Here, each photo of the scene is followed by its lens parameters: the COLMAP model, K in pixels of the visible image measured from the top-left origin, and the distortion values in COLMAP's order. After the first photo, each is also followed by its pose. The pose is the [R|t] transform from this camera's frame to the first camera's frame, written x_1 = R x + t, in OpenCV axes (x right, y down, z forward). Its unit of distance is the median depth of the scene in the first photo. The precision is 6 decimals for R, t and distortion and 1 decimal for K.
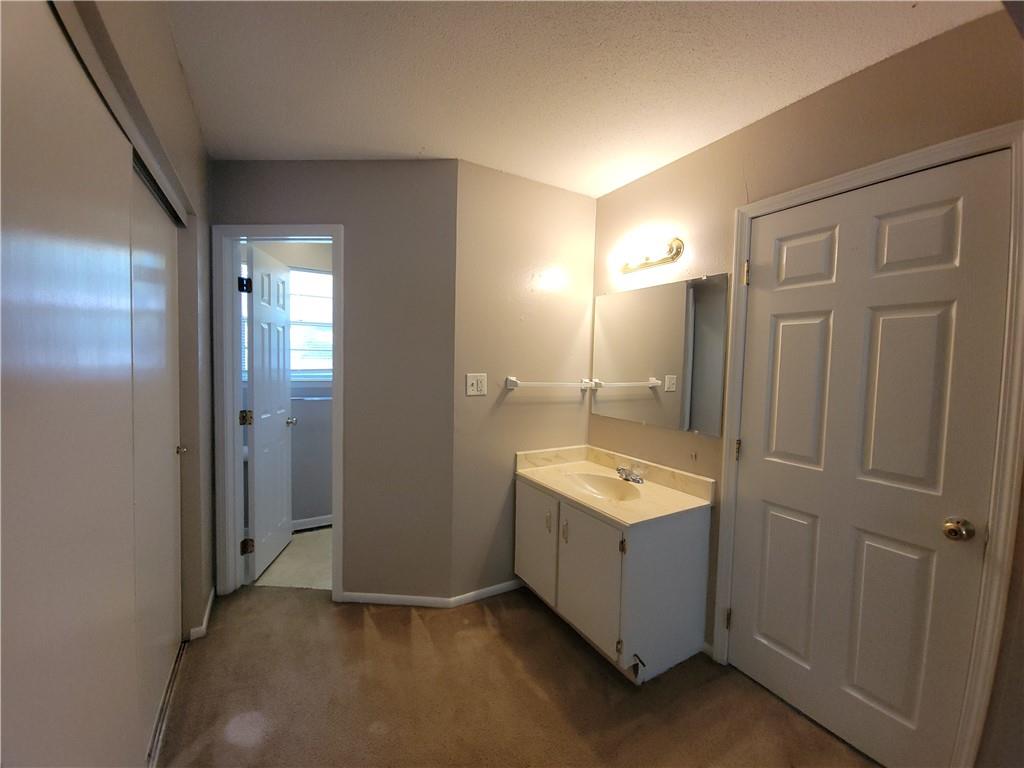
lens RADIAL K [[417.9, 0, 516.7], [0, 417.9, 380.5], [0, 0, 1]] dist [-0.001998, -0.001996]
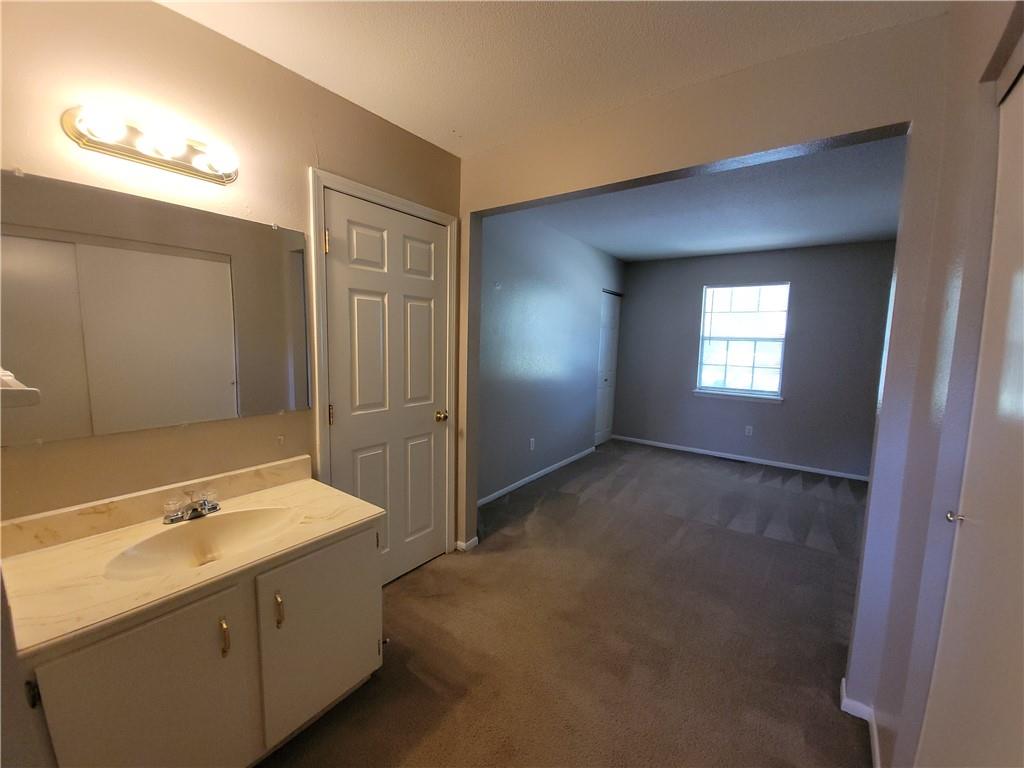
lens RADIAL K [[417.9, 0, 511.2], [0, 417.9, 384.6], [0, 0, 1]] dist [-0.001998, -0.001996]
pose [[-0.412901, -0.131391, 0.901249, -0.634458], [0.010029, 0.988823, 0.148753, -0.063701], [-0.910721, 0.070459, -0.406968, 1.097450]]
